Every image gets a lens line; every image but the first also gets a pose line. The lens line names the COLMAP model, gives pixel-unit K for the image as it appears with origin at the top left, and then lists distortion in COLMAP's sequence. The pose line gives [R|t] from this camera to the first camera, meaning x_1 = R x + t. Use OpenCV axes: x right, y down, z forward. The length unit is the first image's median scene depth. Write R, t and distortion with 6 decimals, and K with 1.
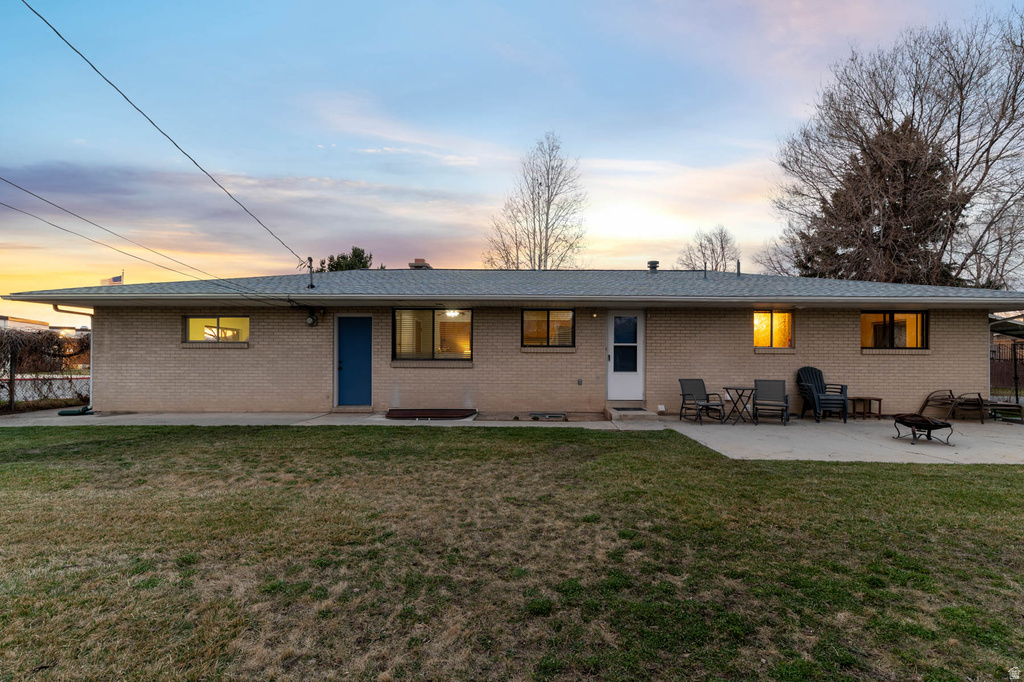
lens RADIAL K [[444.6, 0, 520.9], [0, 444.6, 344.9], [0, 0, 1]] dist [0.002162, -0.000629]
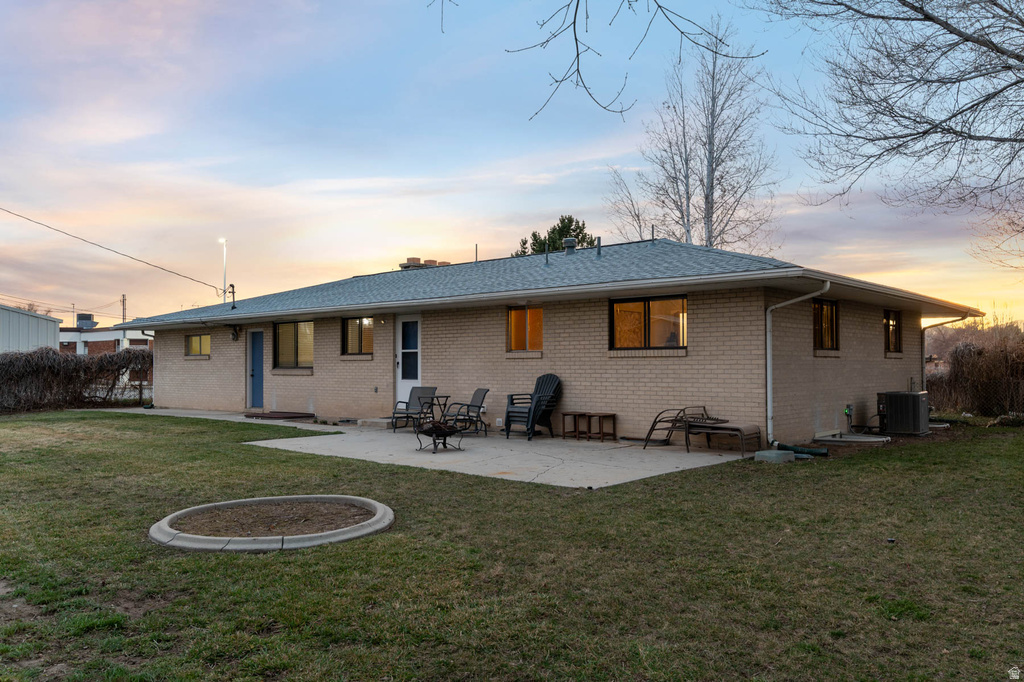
lens RADIAL K [[763.7, 0, 512.0], [0, 763.7, 341.0], [0, 0, 1]] dist [-0.003284, -0.000712]
pose [[0.766844, -0.028884, -0.641183, 1.433967], [0.026360, 0.999561, -0.013501, 0.006390], [0.641292, -0.006549, 0.767269, -0.108433]]
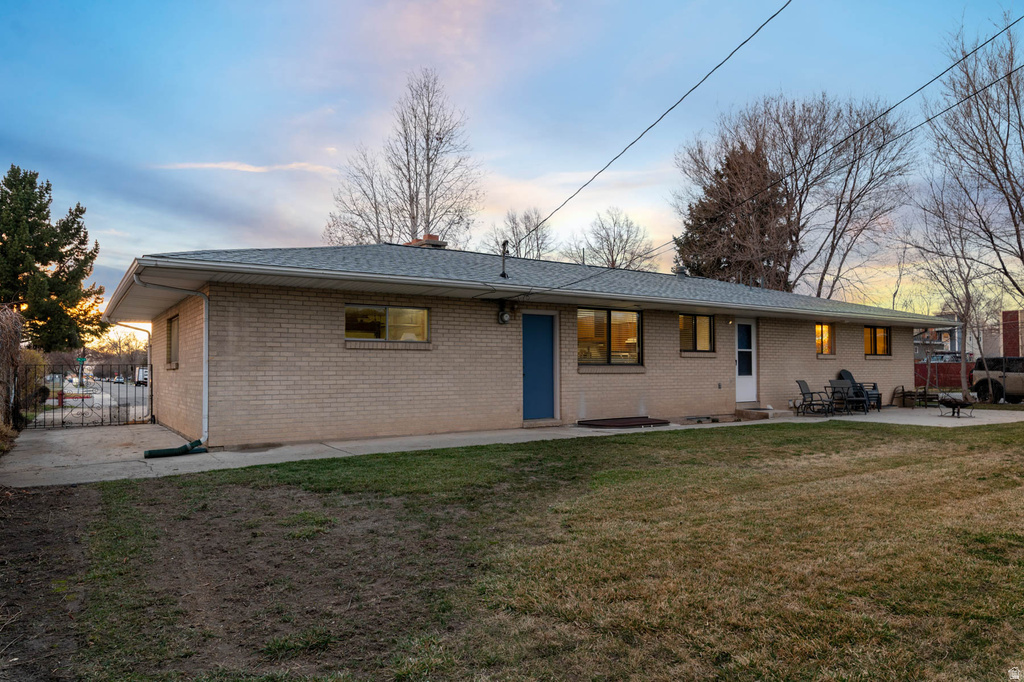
lens RADIAL K [[648.1, 0, 473.6], [0, 648.1, 341.5], [0, 0, 1]] dist [-0.036624, -0.000886]
pose [[0.849170, 0.016921, 0.527848, -1.138185], [-0.016262, 0.999850, -0.005889, -0.001768], [-0.527869, -0.003583, 0.849318, 0.020356]]
